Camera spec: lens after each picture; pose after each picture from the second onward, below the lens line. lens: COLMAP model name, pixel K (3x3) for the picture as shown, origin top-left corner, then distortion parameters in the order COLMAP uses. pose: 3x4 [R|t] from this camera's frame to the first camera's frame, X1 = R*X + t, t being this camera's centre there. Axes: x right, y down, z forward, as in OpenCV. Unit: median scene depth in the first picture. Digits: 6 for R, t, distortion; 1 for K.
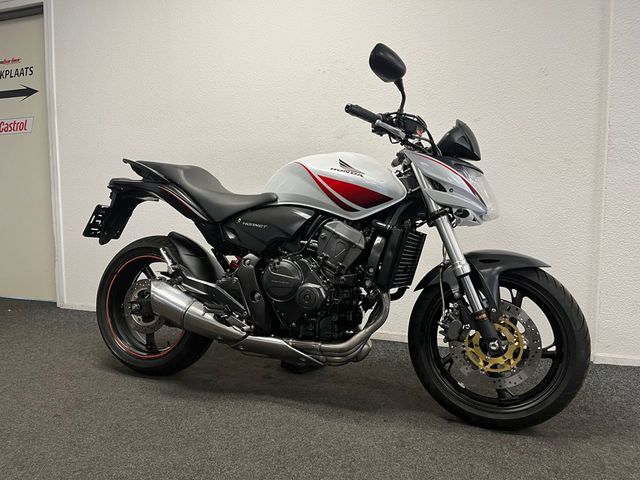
lens RADIAL K [[490.4, 0, 320.8], [0, 490.4, 238.3], [0, 0, 1]] dist [0.003233, -0.006913]
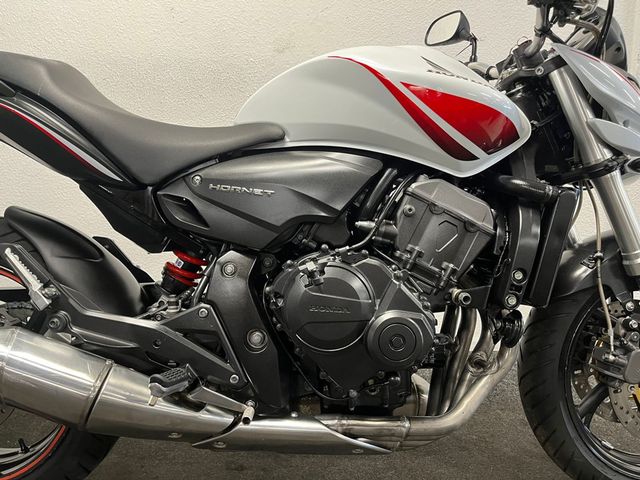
lens RADIAL K [[490.4, 0, 319.0], [0, 490.4, 240.9], [0, 0, 1]] dist [0.003233, -0.006913]
pose [[0.924825, -0.051333, 0.376914, -0.249871], [0.021503, 0.996323, 0.082930, -0.016035], [-0.379785, -0.068591, 0.922528, 0.545777]]
